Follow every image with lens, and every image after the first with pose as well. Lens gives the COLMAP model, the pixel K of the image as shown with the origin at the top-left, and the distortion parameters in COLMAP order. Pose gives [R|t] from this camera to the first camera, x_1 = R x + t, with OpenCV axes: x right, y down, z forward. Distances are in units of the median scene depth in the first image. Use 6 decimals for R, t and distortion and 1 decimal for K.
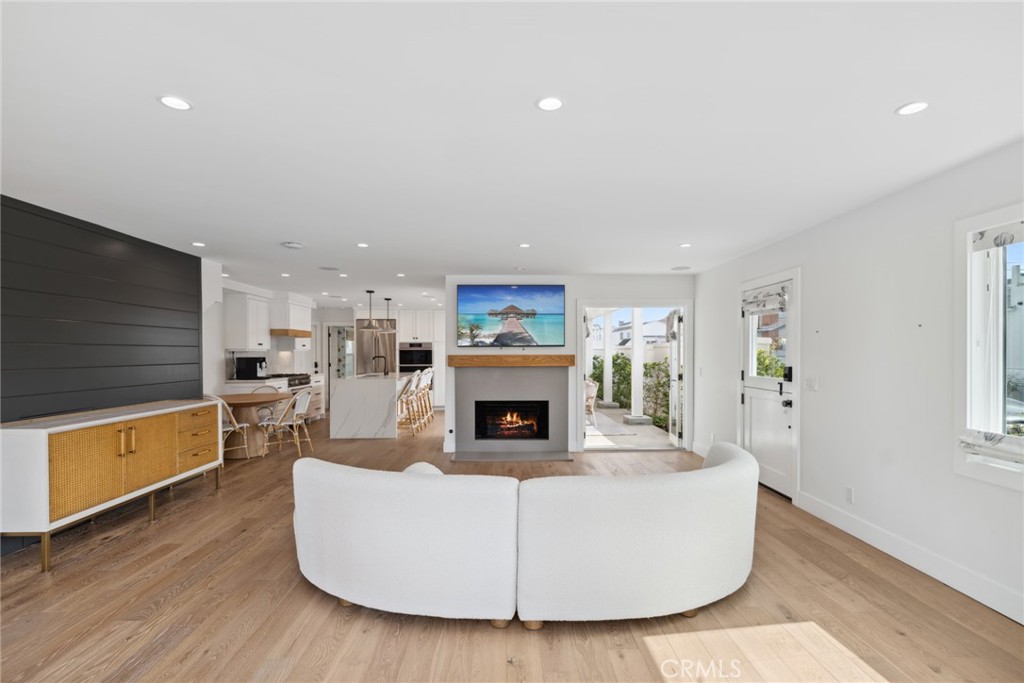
lens RADIAL K [[471.3, 0, 512.0], [0, 471.3, 341.5], [0, 0, 1]] dist [-0.000051, 0.000034]
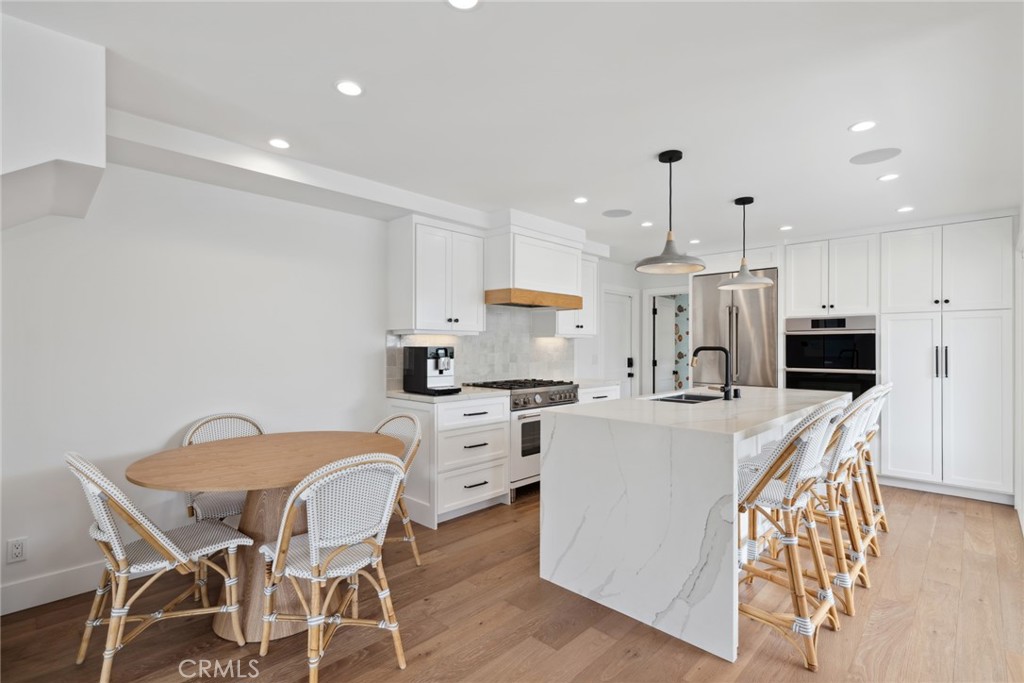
lens RADIAL K [[494.8, 0, 512.0], [0, 494.8, 341.5], [0, 0, 1]] dist [-0.002534, -0.000441]
pose [[0.710665, -0.000965, -0.703530, -0.116716], [0.011187, 0.999888, 0.009929, 0.020678], [0.703442, -0.014926, 0.710596, 0.601854]]
